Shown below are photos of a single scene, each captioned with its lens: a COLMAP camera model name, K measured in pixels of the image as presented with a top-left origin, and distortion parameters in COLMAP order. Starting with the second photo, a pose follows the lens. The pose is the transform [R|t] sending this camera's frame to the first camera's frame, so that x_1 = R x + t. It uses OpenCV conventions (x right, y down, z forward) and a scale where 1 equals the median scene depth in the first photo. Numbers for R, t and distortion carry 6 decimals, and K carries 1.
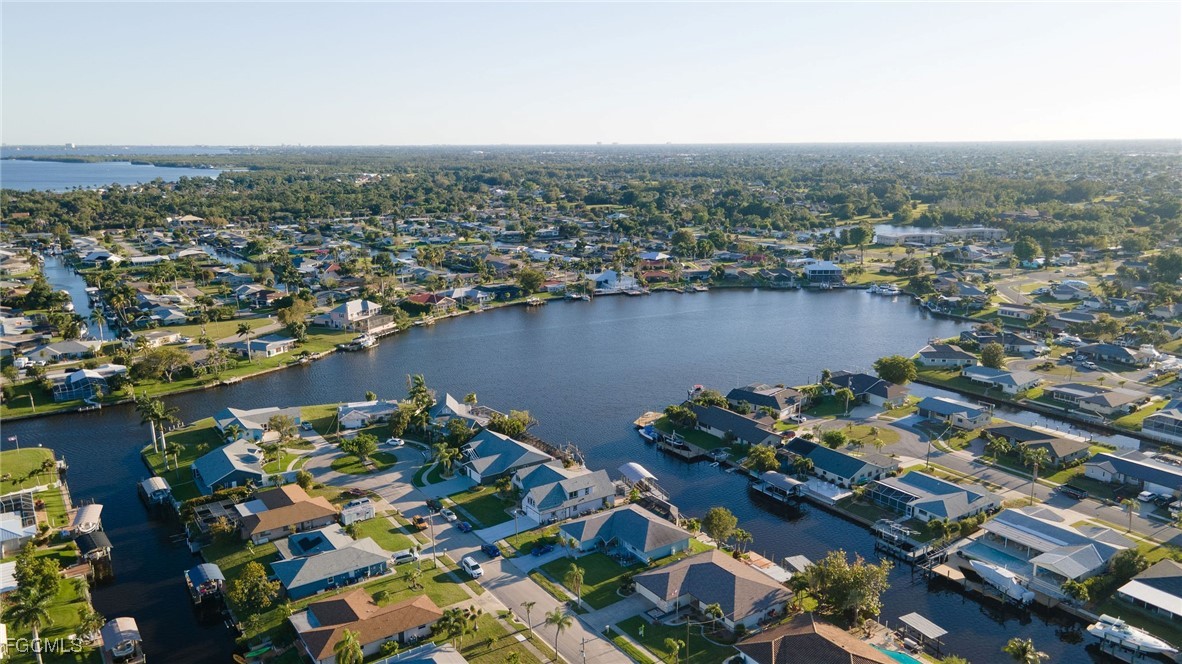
lens RADIAL K [[846.5, 0, 591.0], [0, 846.5, 332.0], [0, 0, 1]] dist [0.035742, 0.003206]
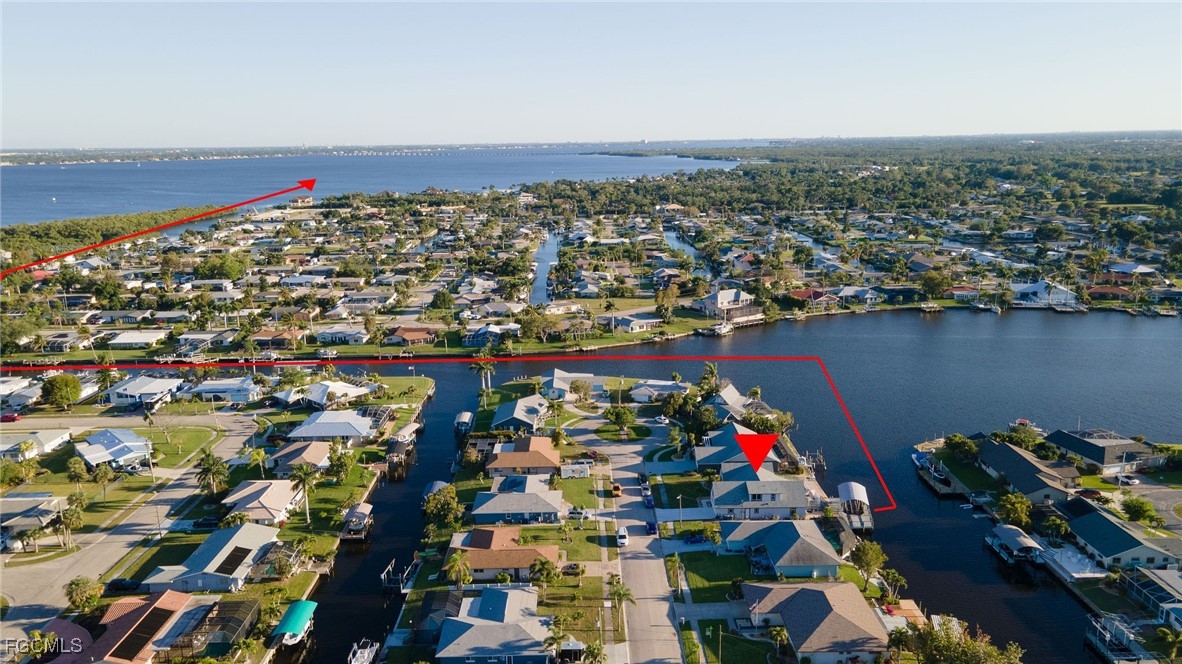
lens RADIAL K [[846.5, 0, 591.0], [0, 846.5, 332.0], [0, 0, 1]] dist [0.035742, 0.003206]
pose [[0.832206, 0.113168, -0.542795, 0.255573], [-0.108235, 0.993274, 0.041145, -0.015737], [0.543800, 0.024508, 0.838857, 0.040073]]
